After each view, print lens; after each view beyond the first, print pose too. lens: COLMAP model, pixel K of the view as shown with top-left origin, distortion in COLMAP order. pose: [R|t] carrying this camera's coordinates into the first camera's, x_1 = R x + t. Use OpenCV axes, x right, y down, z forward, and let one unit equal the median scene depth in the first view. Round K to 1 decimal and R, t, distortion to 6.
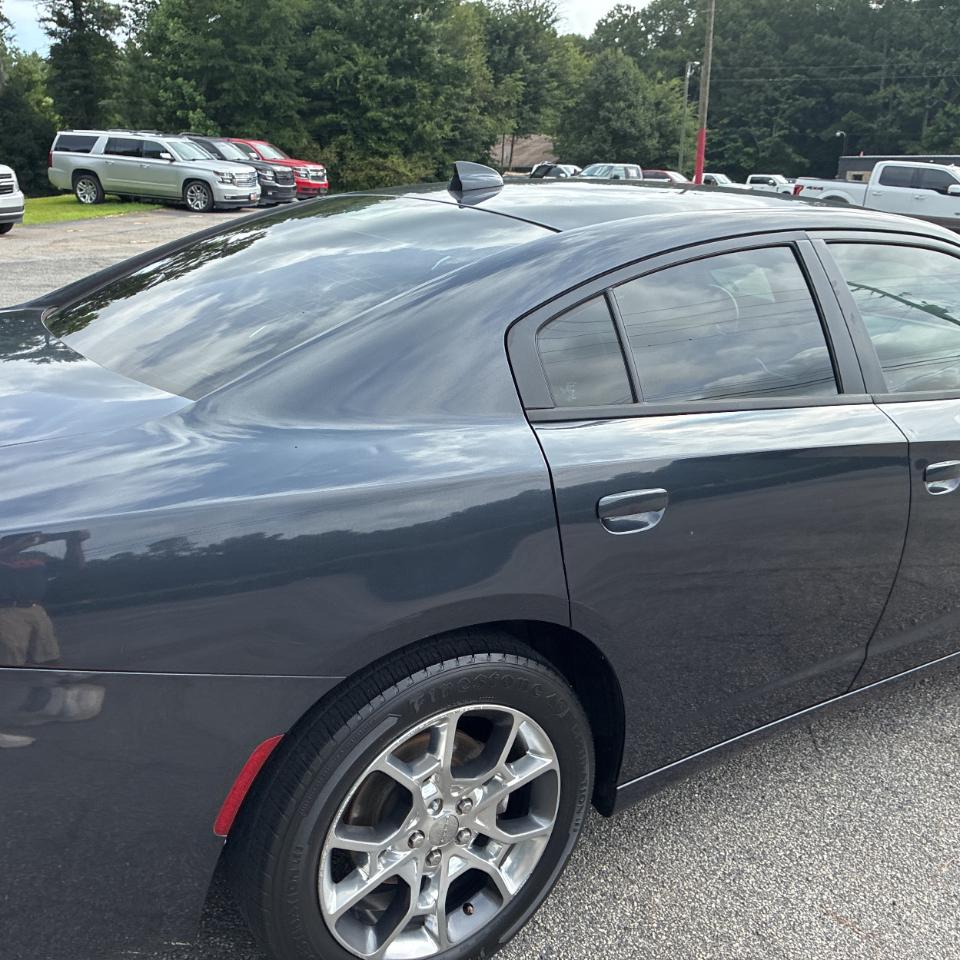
lens RADIAL K [[961.9, 0, 474.9], [0, 961.9, 478.9], [0, 0, 1]] dist [0.017065, -0.002271]
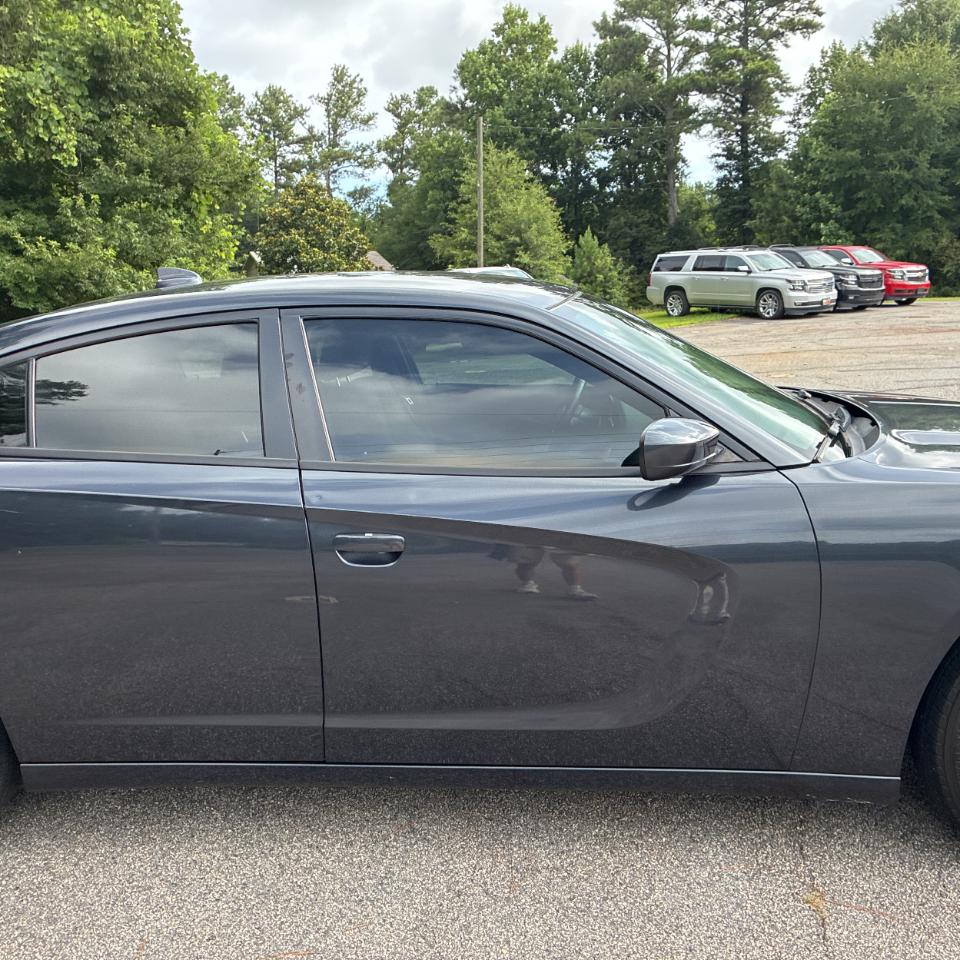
lens RADIAL K [[961.9, 0, 474.9], [0, 961.9, 478.9], [0, 0, 1]] dist [0.017065, -0.002271]
pose [[0.789124, 0.062539, -0.611042, 0.053650], [-0.128564, 0.989585, -0.064751, -0.001620], [0.600628, 0.129654, 0.788946, 0.014913]]
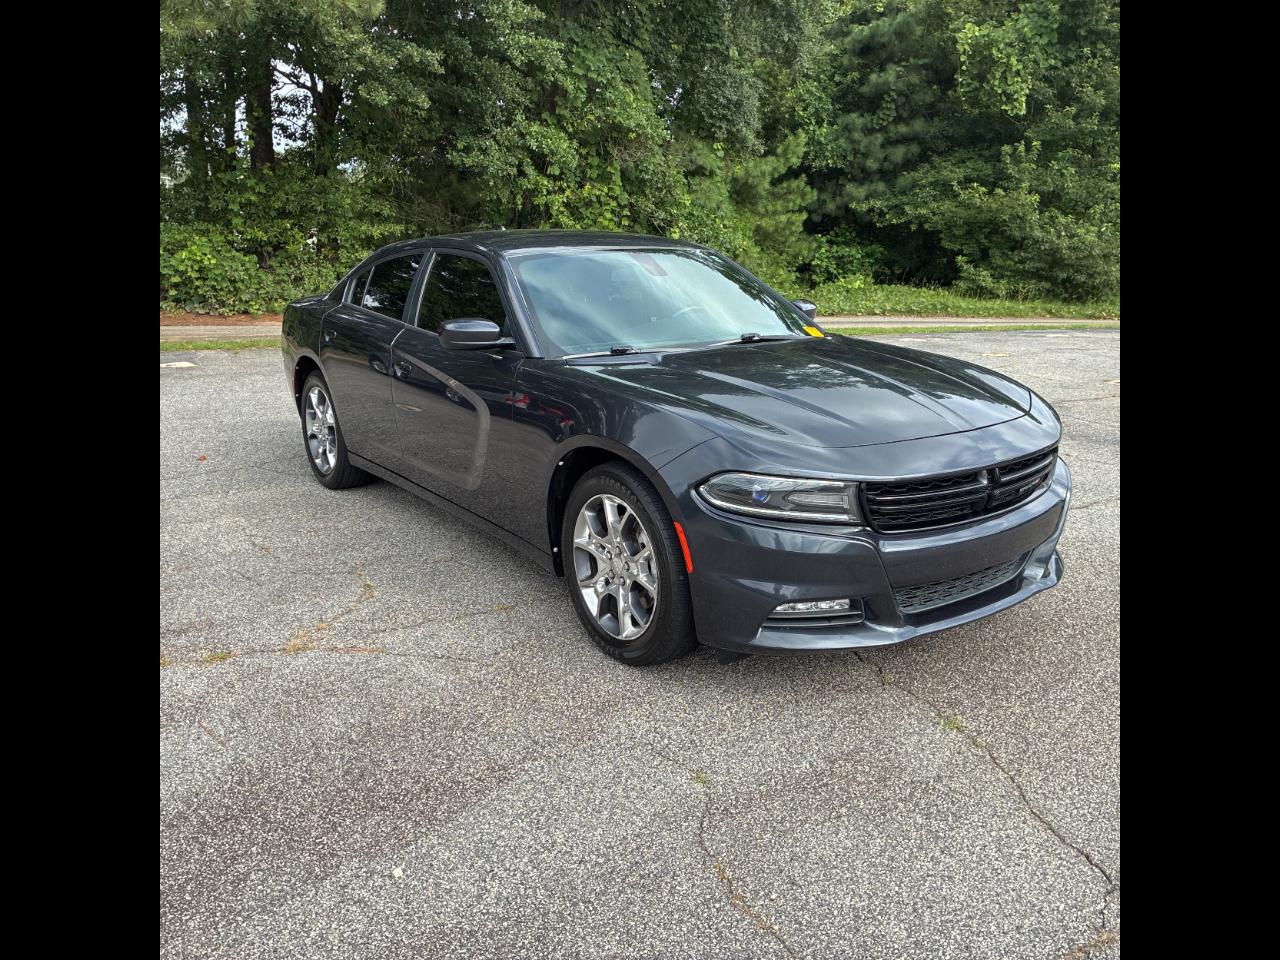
lens RADIAL K [[980.2, 0, 639.6], [0, 980.2, 473.0], [0, 0, 1]] dist [-0.003425, 0.046381]
pose [[0.053001, 0.201125, -0.978131, 0.121649], [-0.309810, 0.934487, 0.175364, -0.014199], [0.949320, 0.293740, 0.111839, 0.061890]]
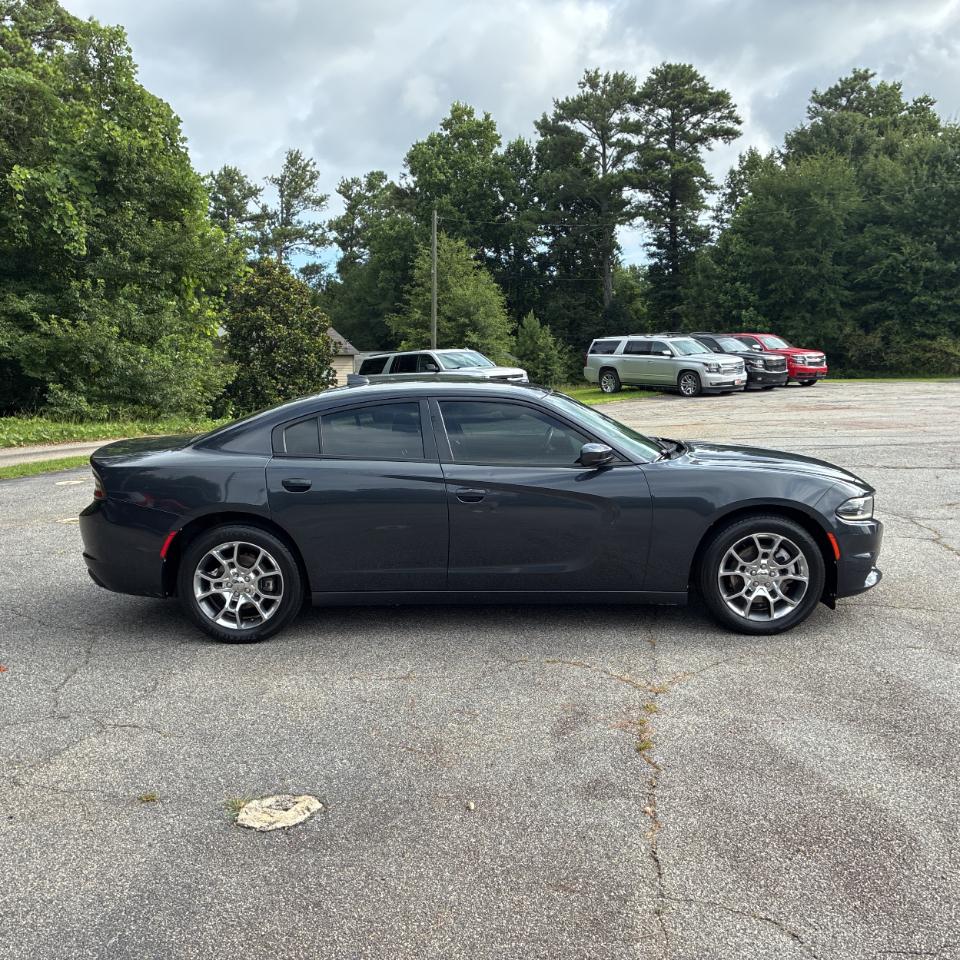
lens RADIAL K [[961.9, 0, 474.9], [0, 961.9, 478.9], [0, 0, 1]] dist [0.017065, -0.002271]
pose [[0.825512, 0.025312, -0.563816, 0.085738], [-0.129091, 0.980979, -0.144968, 0.013909], [0.549423, 0.192456, 0.813078, -0.043261]]
